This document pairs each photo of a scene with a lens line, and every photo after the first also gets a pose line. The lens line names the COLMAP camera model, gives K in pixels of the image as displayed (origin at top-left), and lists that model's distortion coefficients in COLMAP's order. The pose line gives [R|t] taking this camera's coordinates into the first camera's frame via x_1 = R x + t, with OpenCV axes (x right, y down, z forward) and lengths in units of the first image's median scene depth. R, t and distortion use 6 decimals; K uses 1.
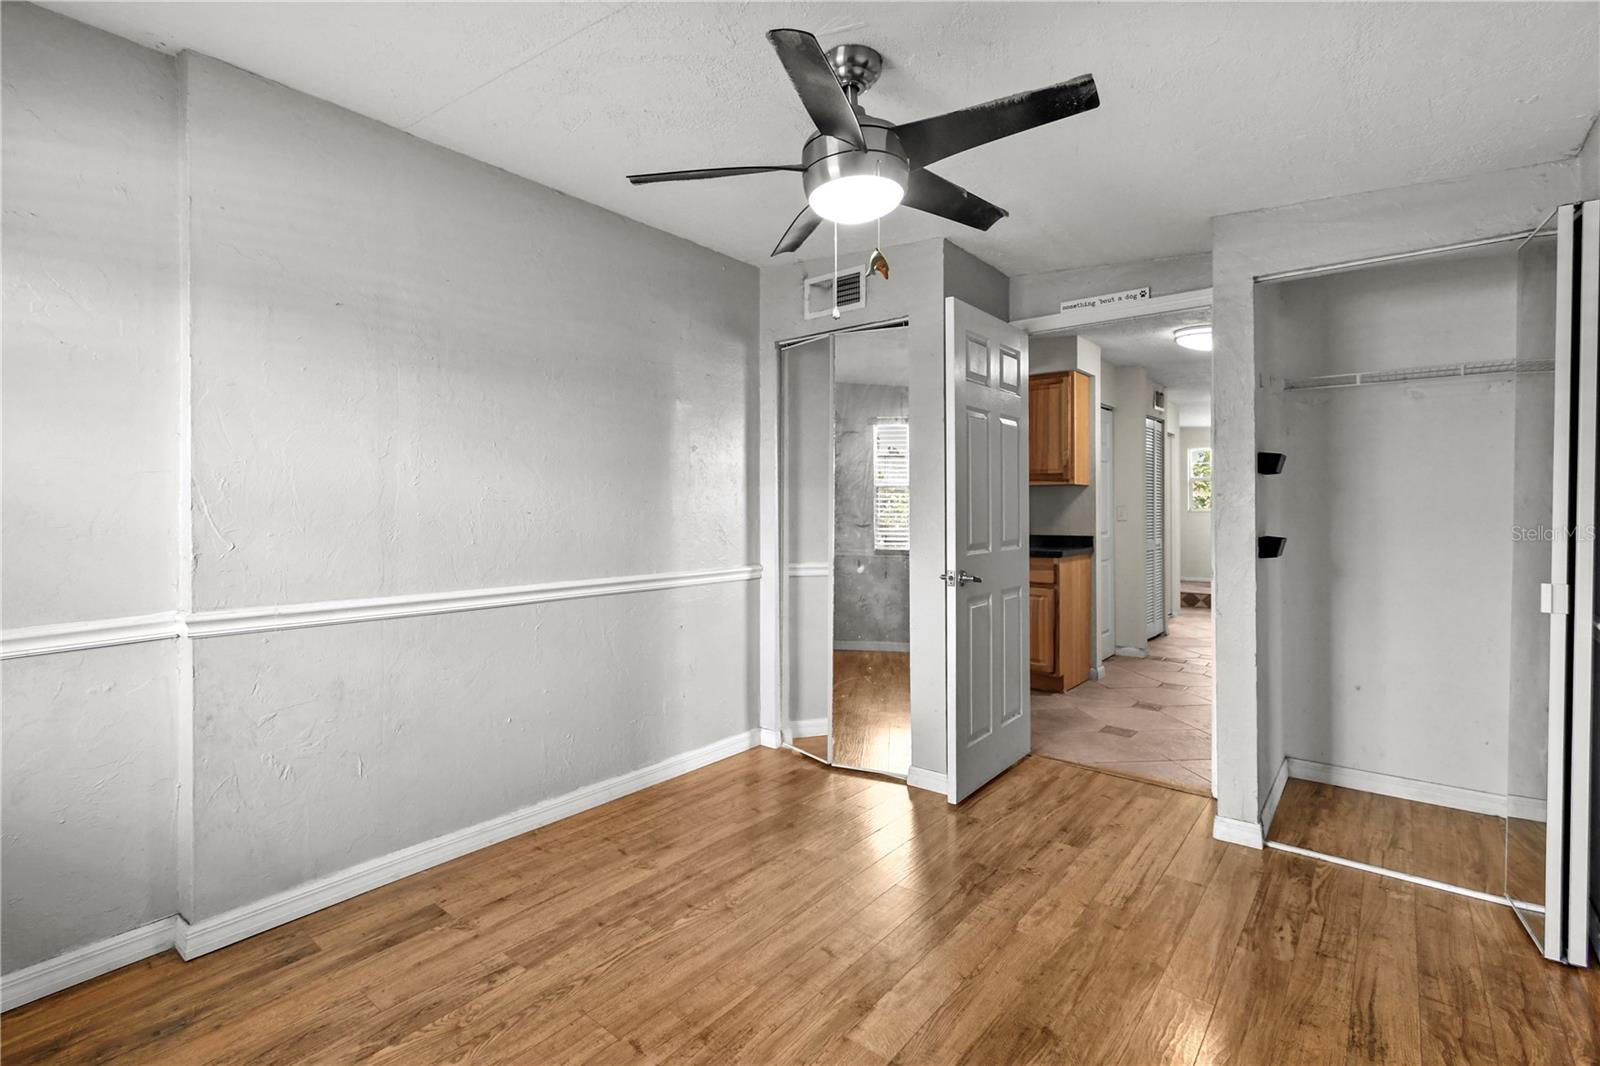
lens RADIAL K [[731.8, 0, 798.0], [0, 731.8, 521.8], [0, 0, 1]] dist [0.000063, 0.000102]
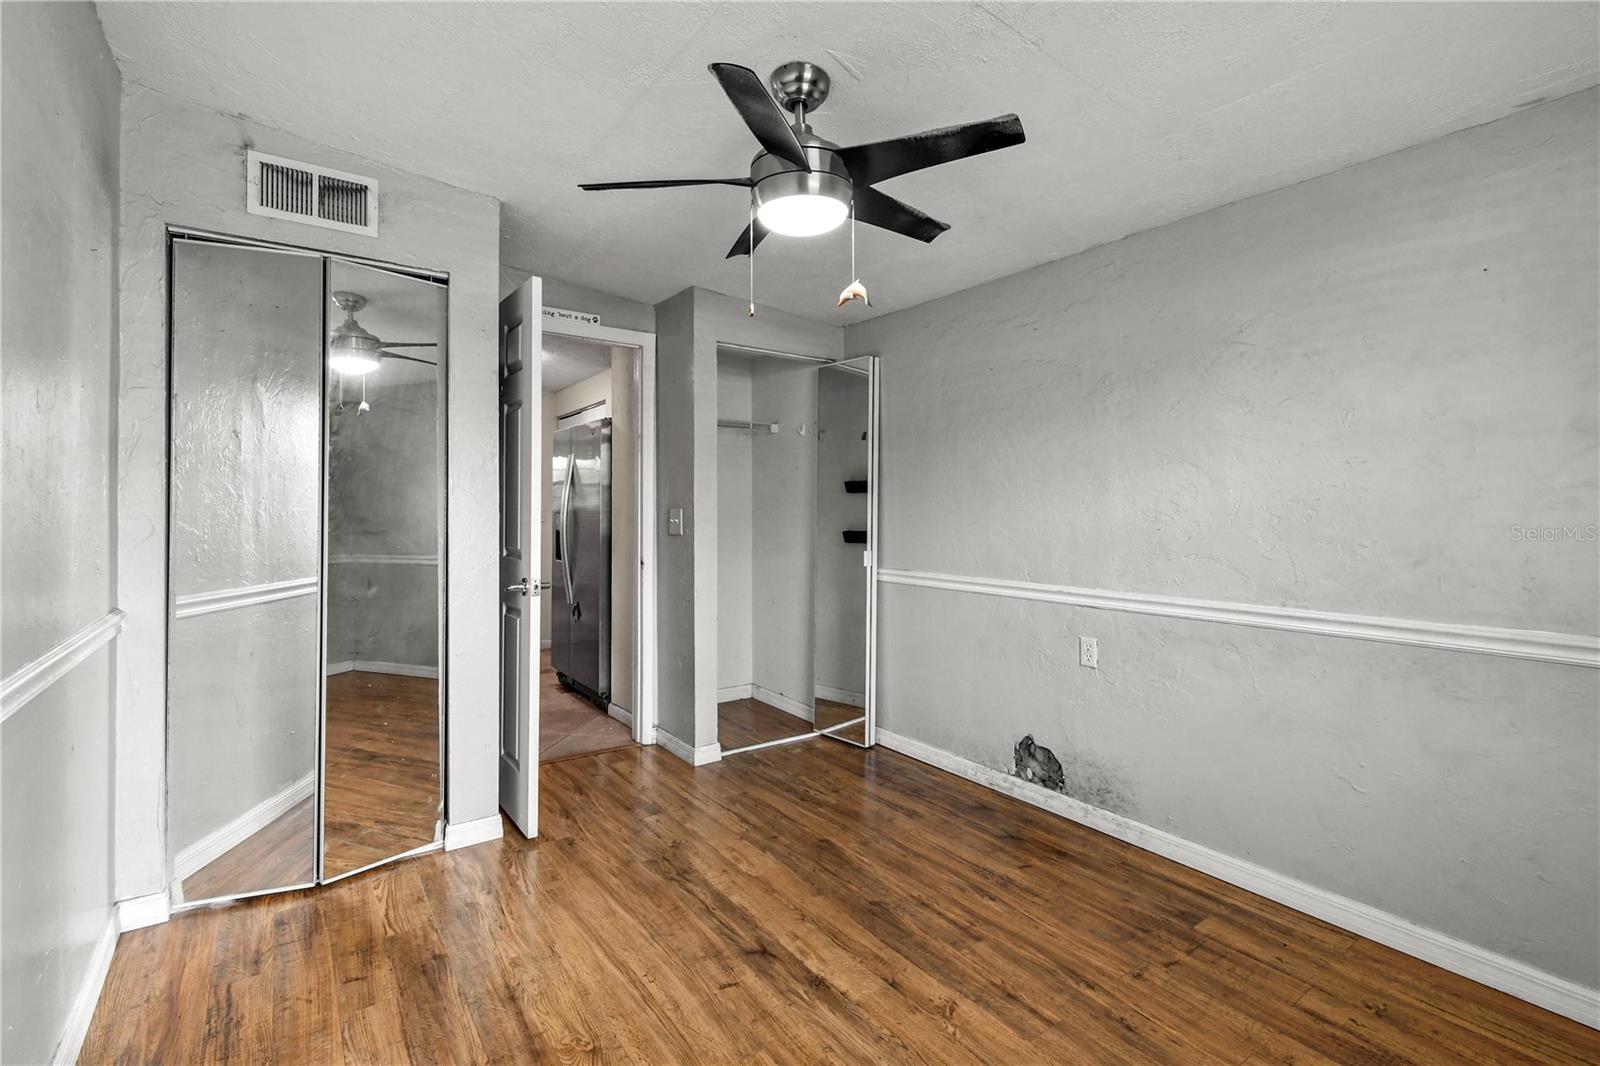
lens RADIAL K [[714.7, 0, 794.9], [0, 714.7, 508.9], [0, 0, 1]] dist [0.000312, 0.000339]
pose [[0.264566, 0.003216, 0.964362, -0.710208], [0.007786, 0.999955, -0.005471, -0.016430], [-0.964336, 0.008956, 0.264529, 0.577588]]
